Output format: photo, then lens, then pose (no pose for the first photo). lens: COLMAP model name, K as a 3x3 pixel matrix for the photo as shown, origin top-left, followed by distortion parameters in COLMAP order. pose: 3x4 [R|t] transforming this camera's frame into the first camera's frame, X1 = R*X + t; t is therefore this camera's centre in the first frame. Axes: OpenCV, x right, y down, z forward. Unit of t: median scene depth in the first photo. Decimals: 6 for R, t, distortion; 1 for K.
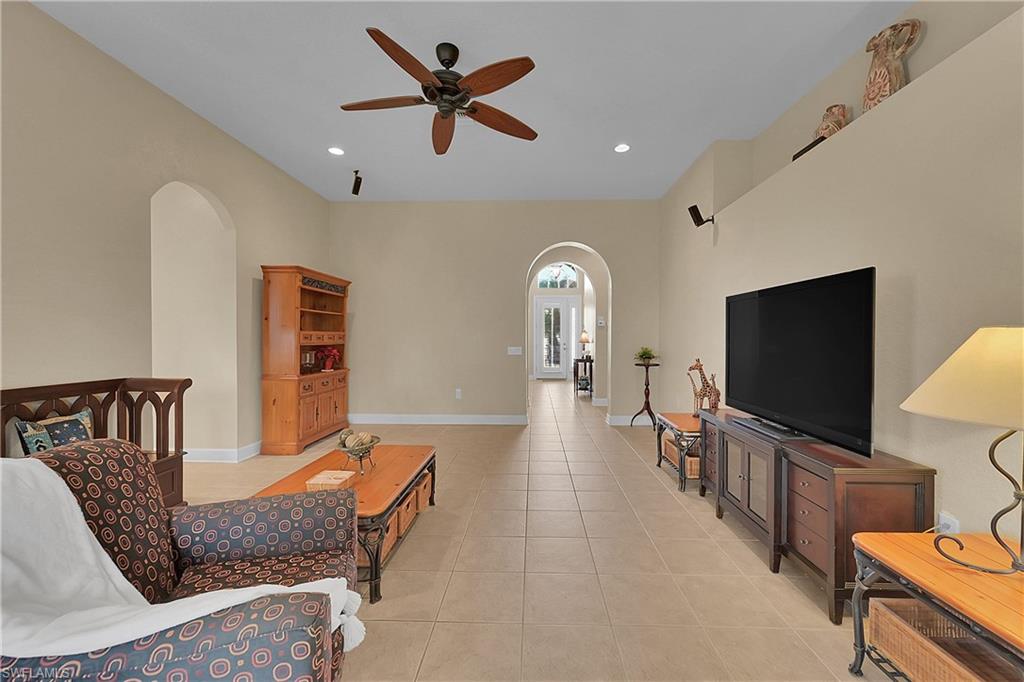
lens RADIAL K [[408.2, 0, 517.3], [0, 408.2, 336.5], [0, 0, 1]] dist [-0.008751, 0.000499]
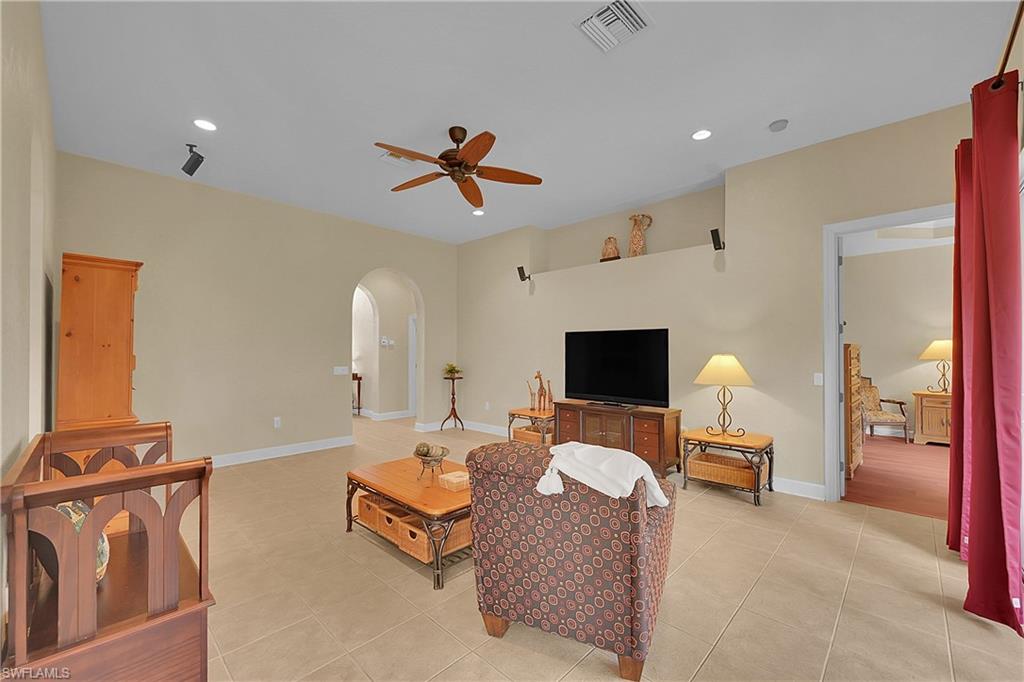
lens RADIAL K [[408.2, 0, 536.4], [0, 408.2, 346.5], [0, 0, 1]] dist [-0.008751, 0.000499]
pose [[0.651889, 0.008725, 0.758264, -0.460598], [-0.000164, 0.999935, -0.011365, -0.012545], [-0.758314, 0.007285, 0.651848, 0.004817]]
